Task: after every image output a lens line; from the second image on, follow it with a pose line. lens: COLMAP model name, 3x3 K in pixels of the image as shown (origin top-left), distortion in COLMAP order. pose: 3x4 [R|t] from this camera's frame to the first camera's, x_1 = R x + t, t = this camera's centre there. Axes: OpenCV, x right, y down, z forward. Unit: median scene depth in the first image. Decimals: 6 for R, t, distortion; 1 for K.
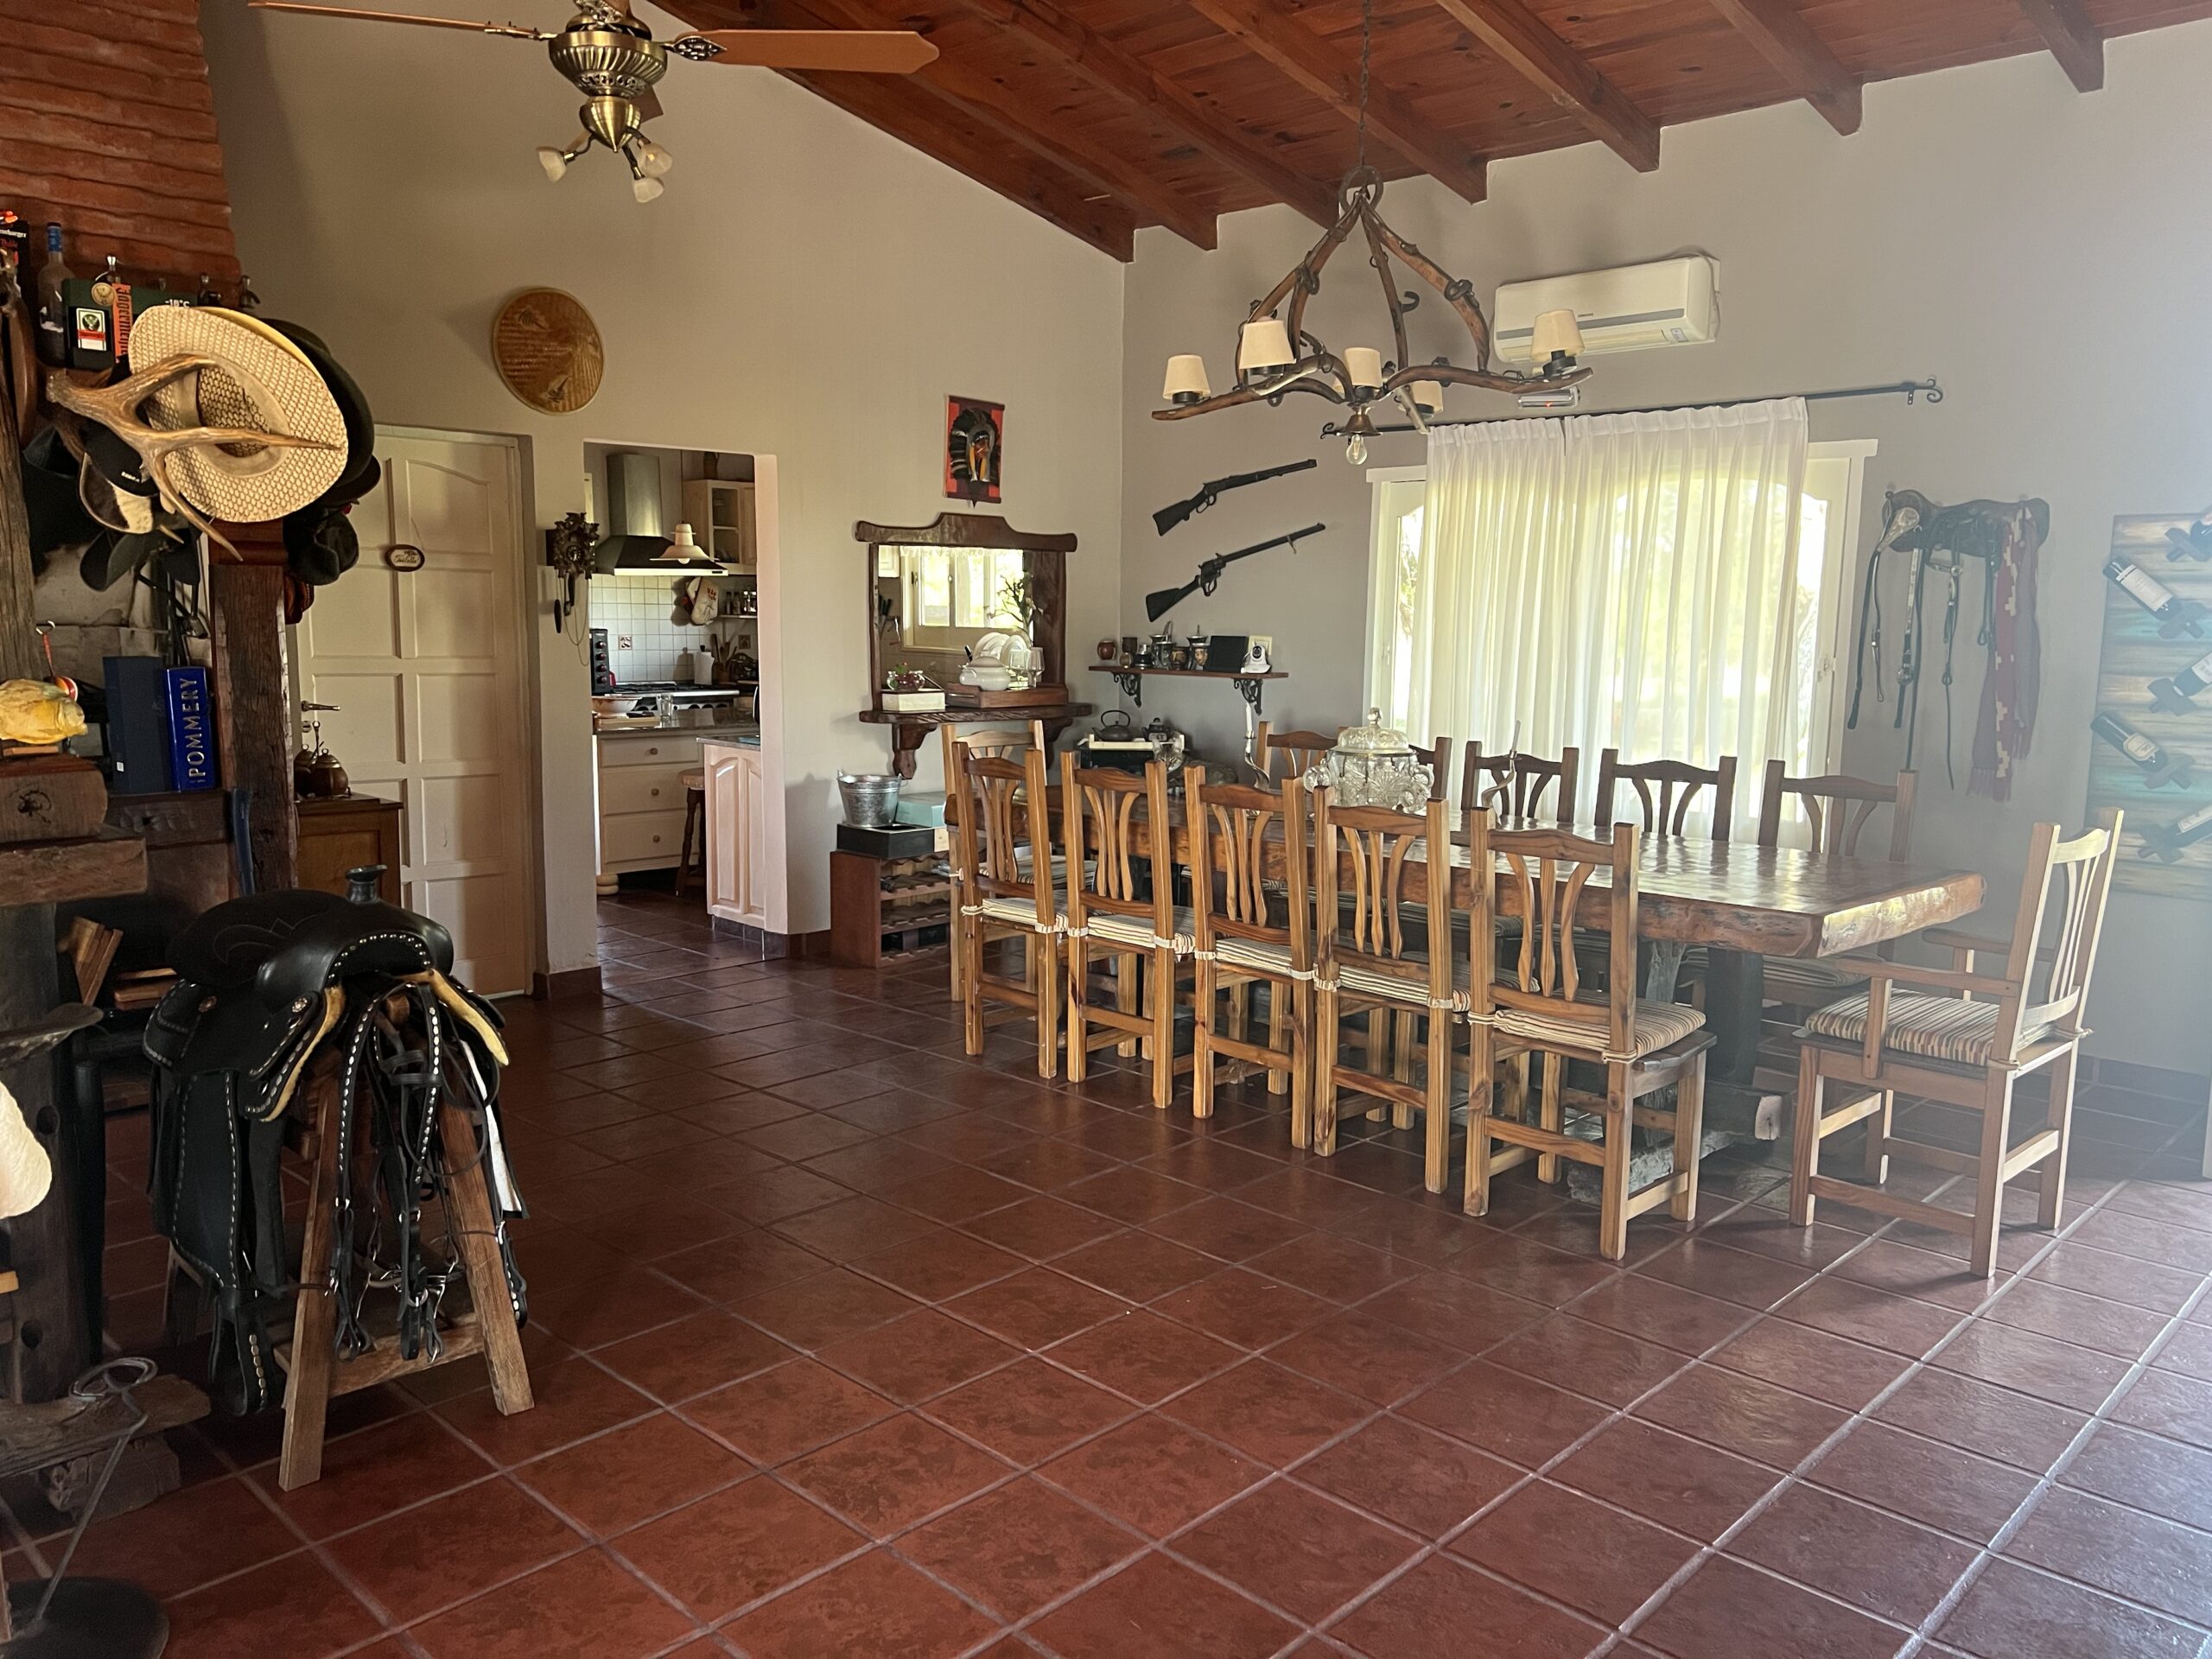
lens RADIAL K [[1681.6, 0, 1106.0], [0, 1681.6, 829.5], [0, 0, 1]] dist [0.080461, -0.101296]
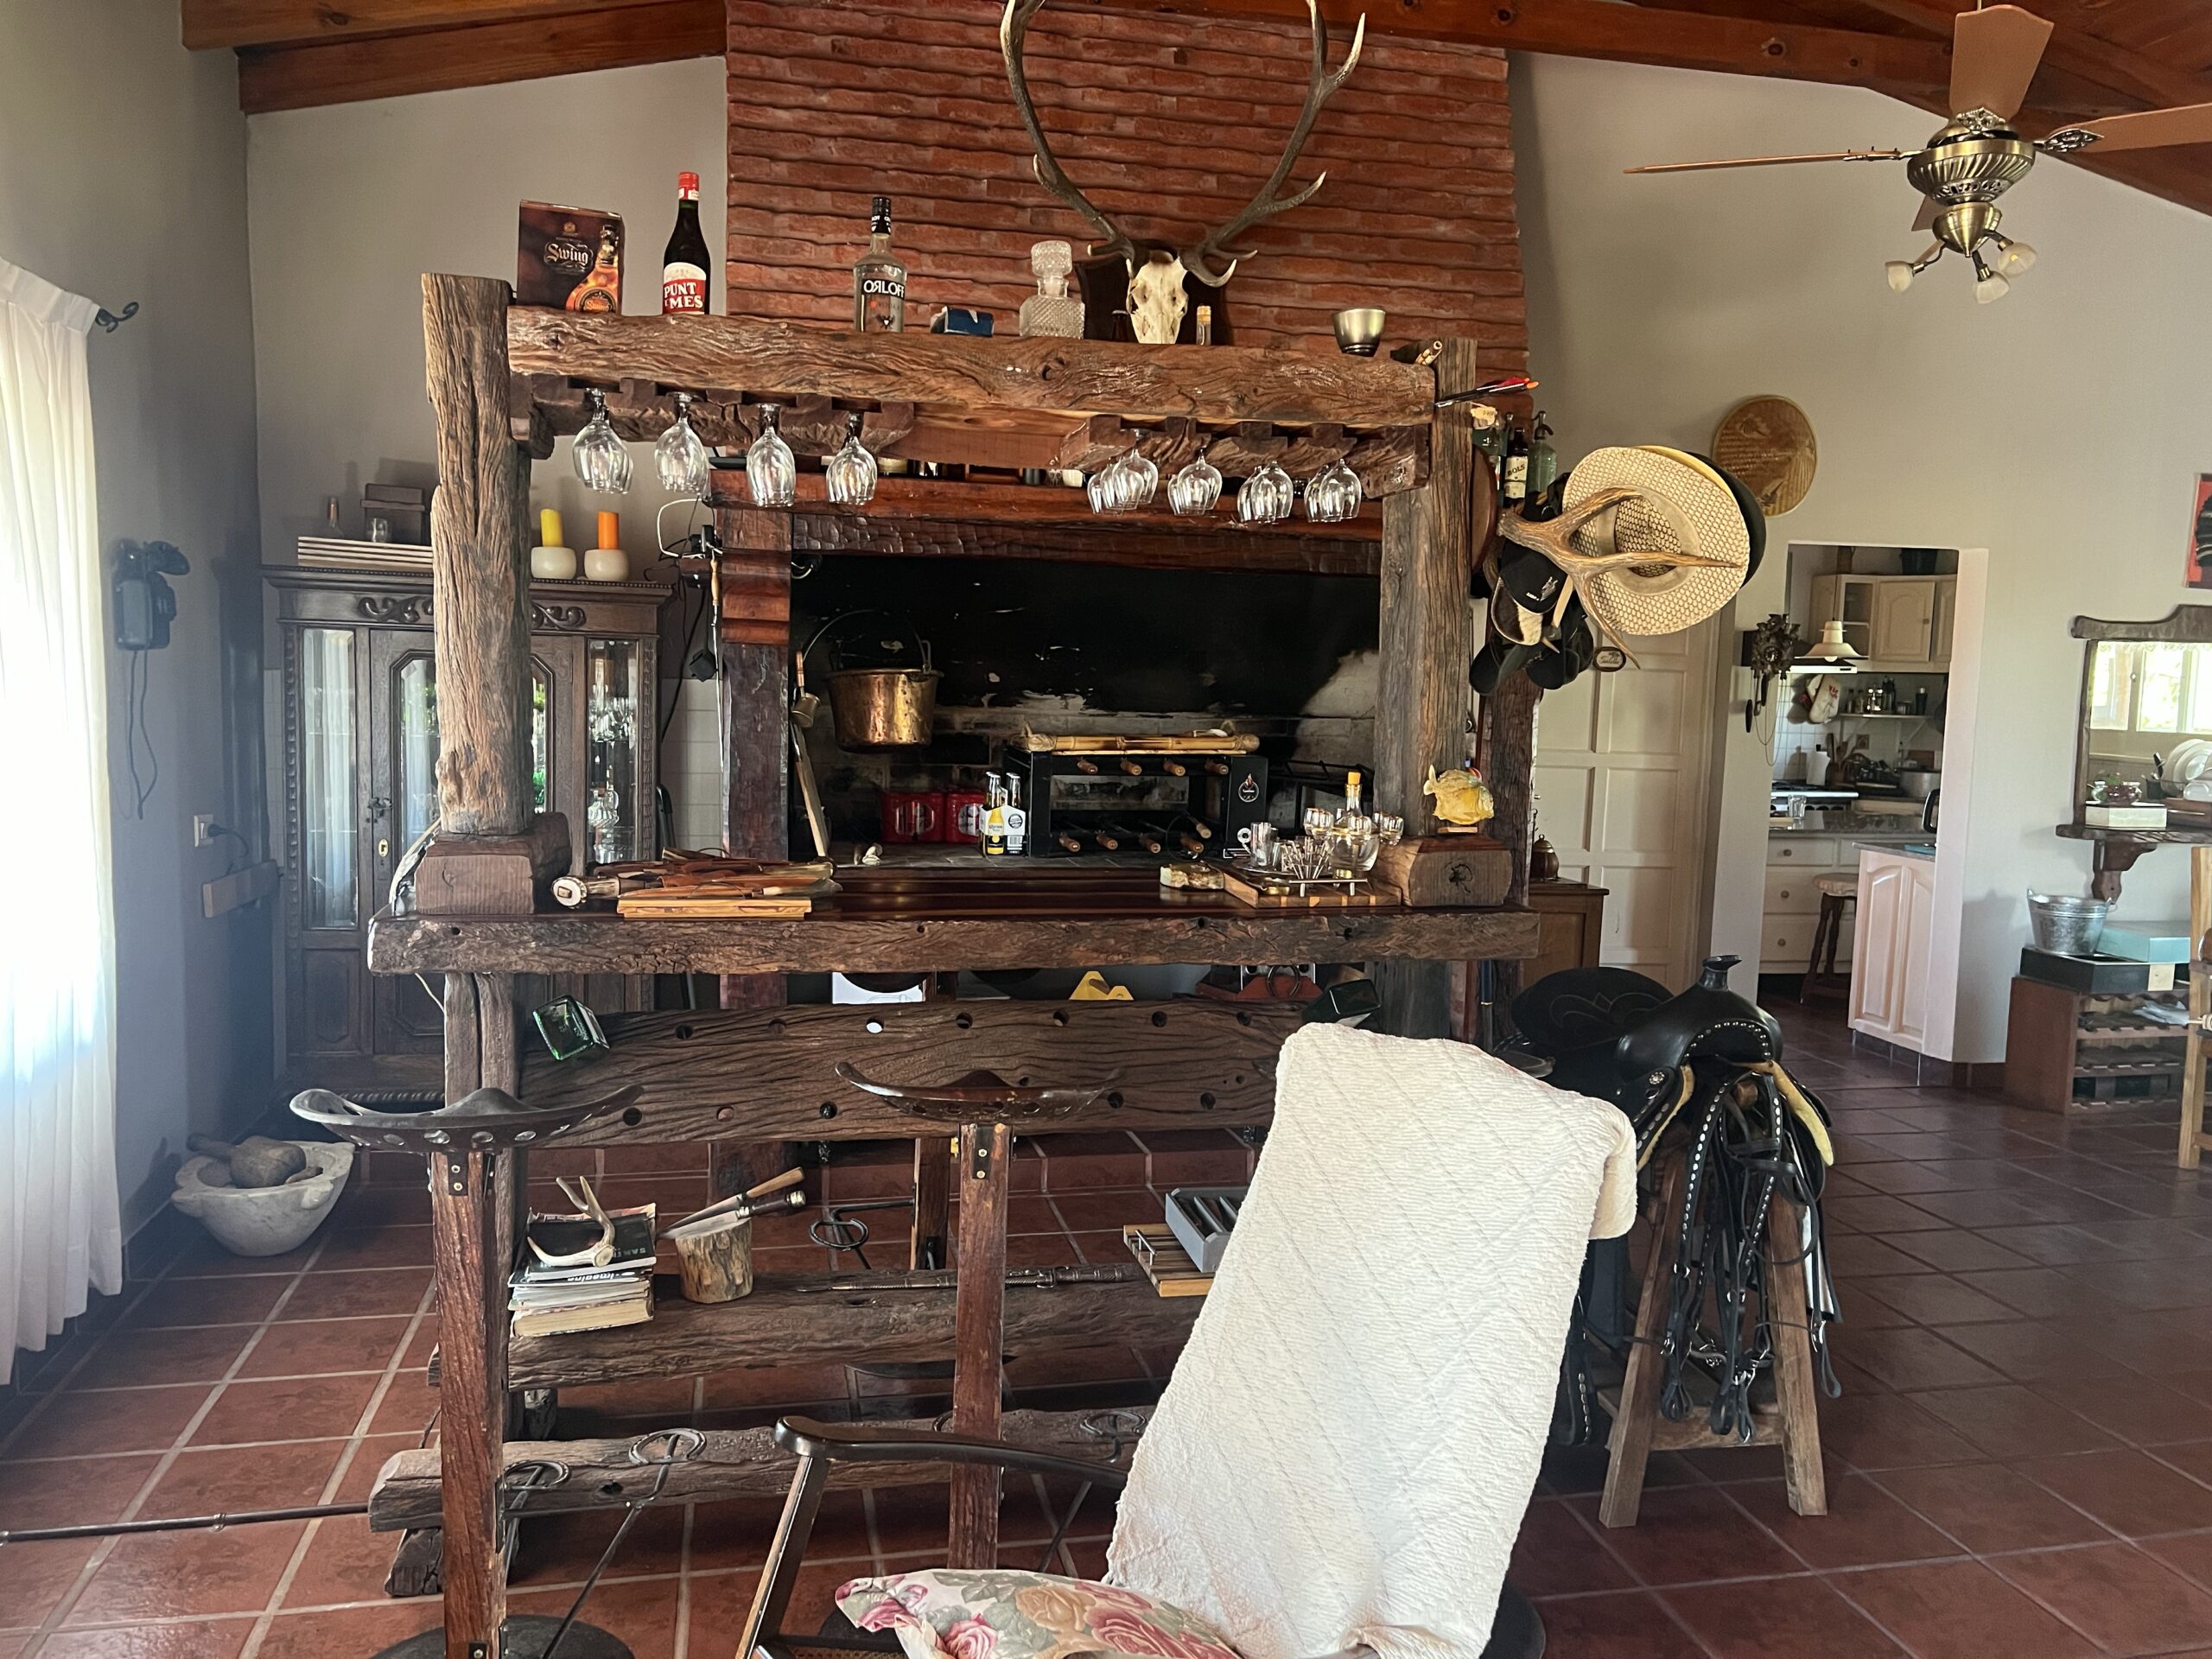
lens RADIAL K [[1681.3, 0, 1106.0], [0, 1681.3, 829.5], [0, 0, 1]] dist [0.053788, -0.060474]
pose [[0.830423, 0.059726, -0.553924, -0.093856], [-0.089568, 0.995617, -0.026926, 0.003359], [0.549887, 0.071974, 0.832132, -0.050399]]
